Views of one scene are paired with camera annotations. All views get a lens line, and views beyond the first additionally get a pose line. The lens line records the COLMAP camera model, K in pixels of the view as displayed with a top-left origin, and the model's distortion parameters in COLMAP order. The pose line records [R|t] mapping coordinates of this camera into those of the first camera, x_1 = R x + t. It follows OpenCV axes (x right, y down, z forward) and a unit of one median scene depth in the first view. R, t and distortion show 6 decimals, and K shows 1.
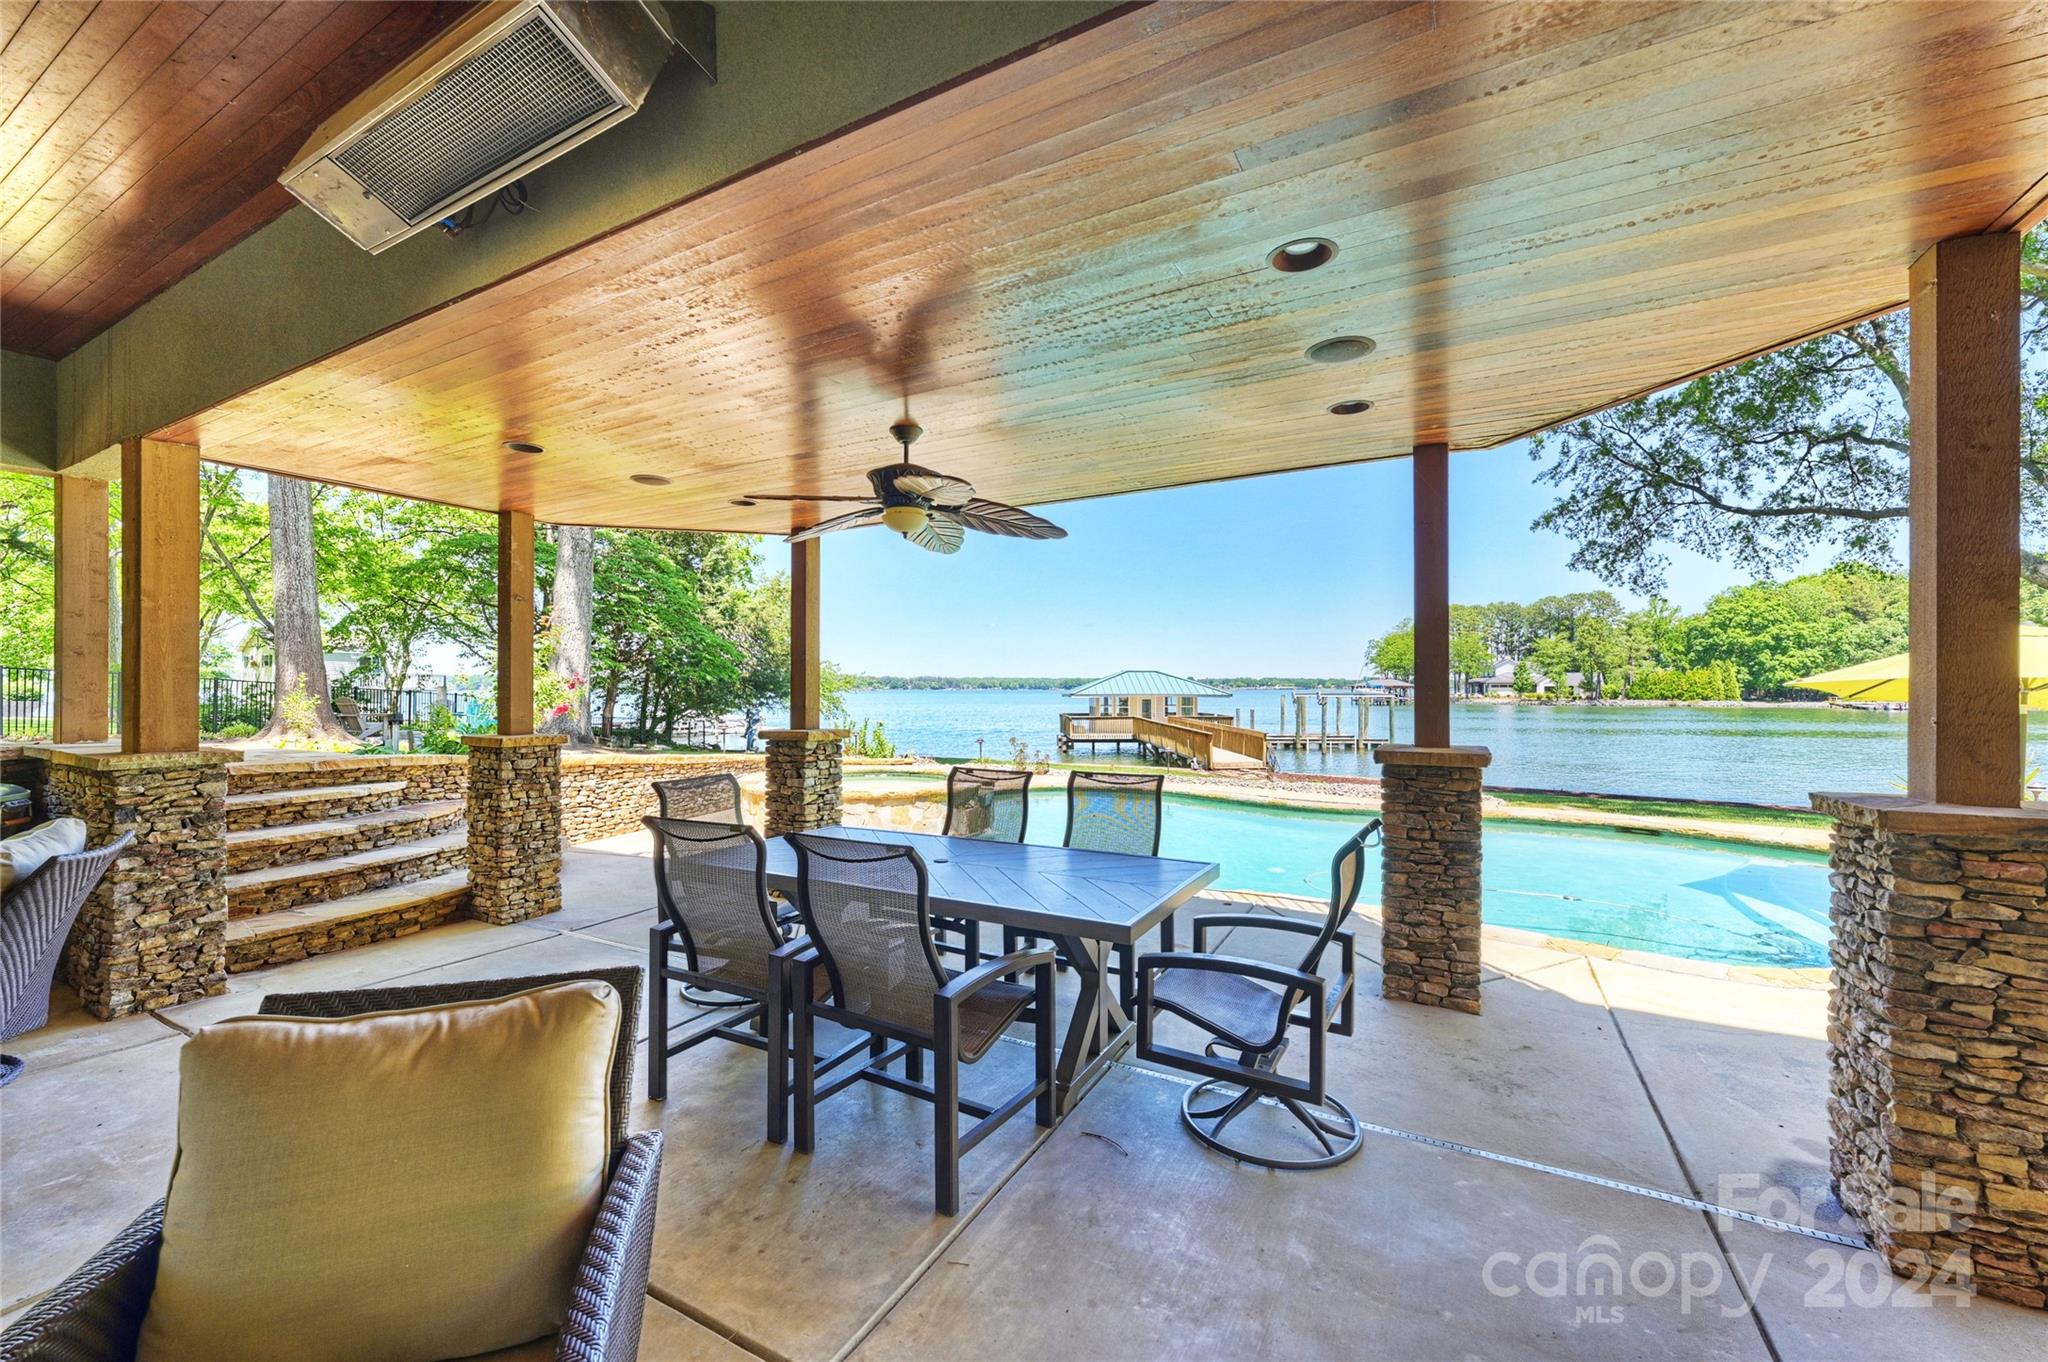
lens RADIAL K [[814.9, 0, 1004.9], [0, 814.9, 690.0], [0, 0, 1]] dist [-0.004606, 0.001570]
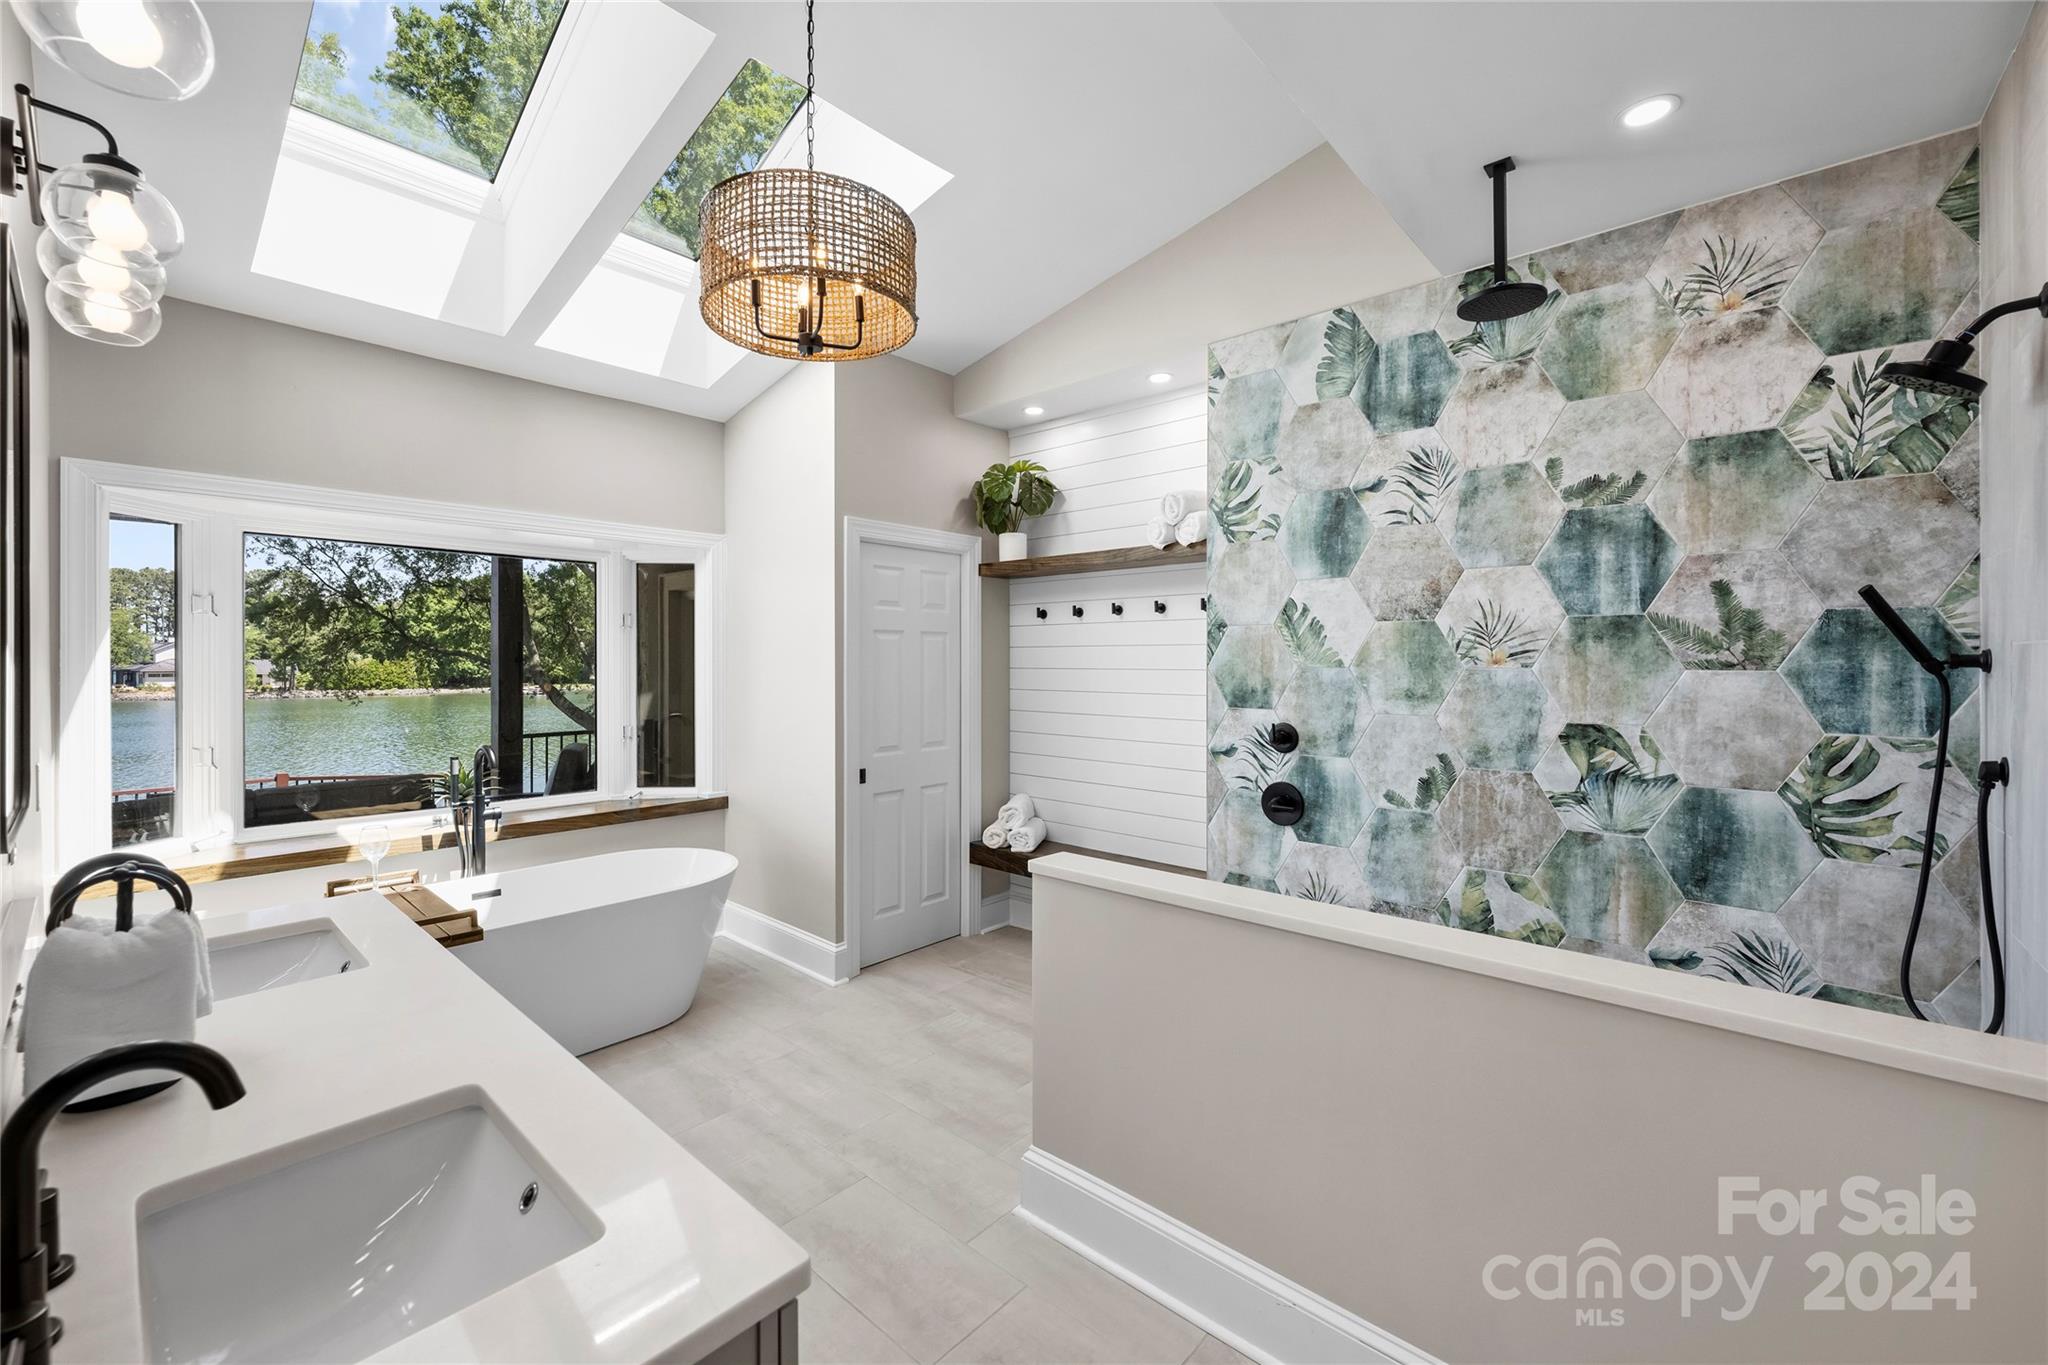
lens RADIAL K [[818.6, 0, 1028.9], [0, 818.6, 663.8], [0, 0, 1]] dist [0.002590, -0.001285]
pose [[0.205726, -0.001977, 0.978608, -0.027238], [-0.000708, 0.999997, 0.002169, -0.022927], [-0.978609, -0.001139, 0.205725, -0.034905]]
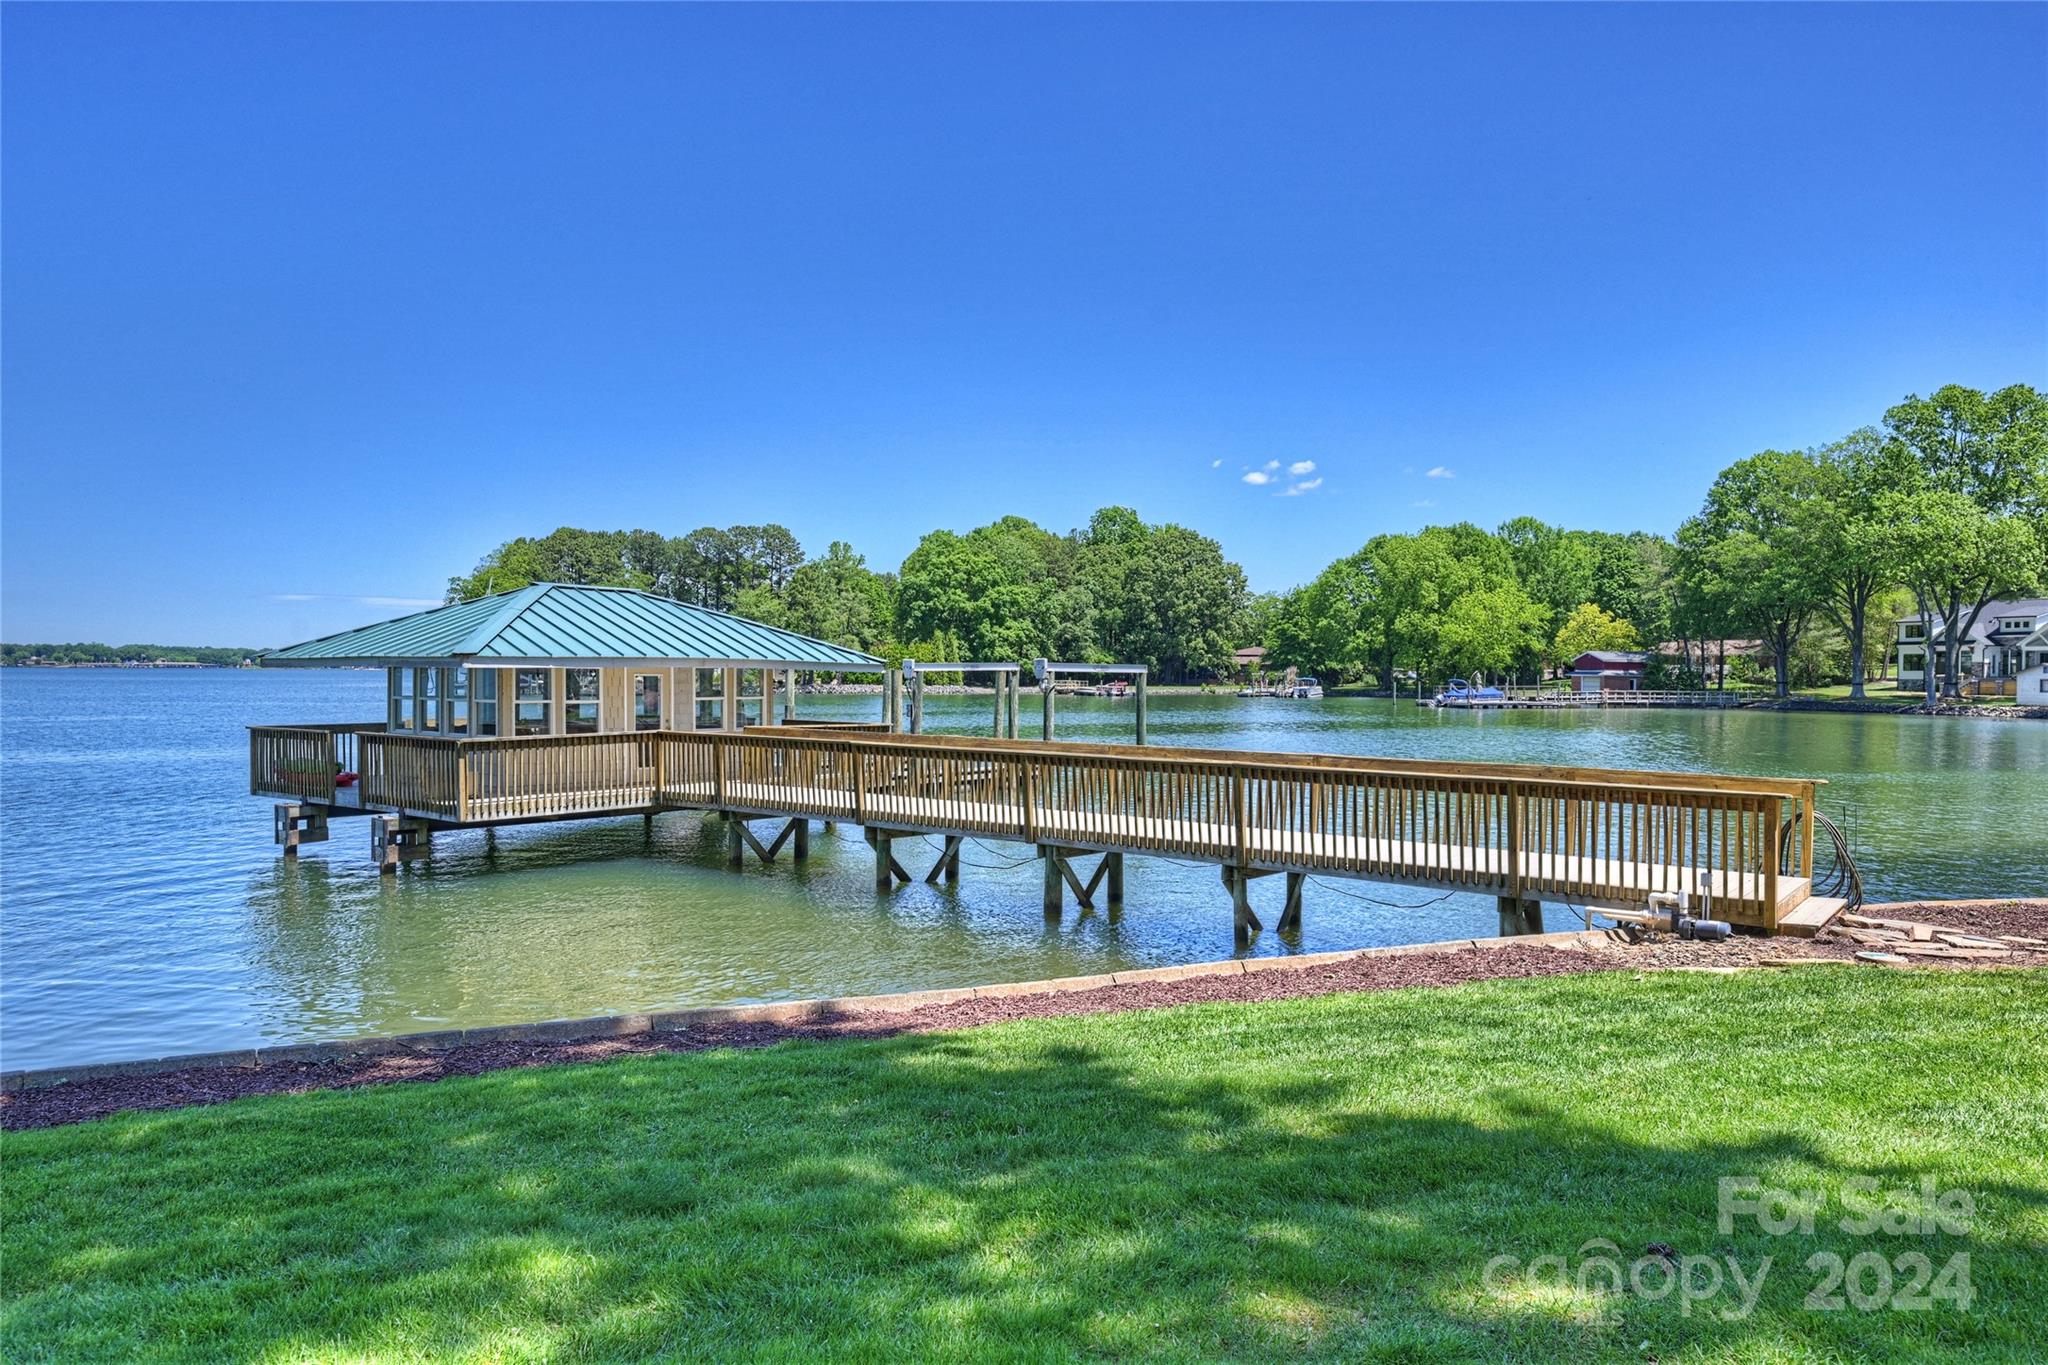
lens RADIAL K [[1374.3, 0, 1018.2], [0, 1374.3, 668.8], [0, 0, 1]] dist [-0.000150, 0.002130]
pose [[0.632121, 0.007435, 0.774834, -0.041563], [-0.006499, 0.999970, -0.004293, 0.002651], [-0.774842, -0.002322, 0.632151, 0.156209]]
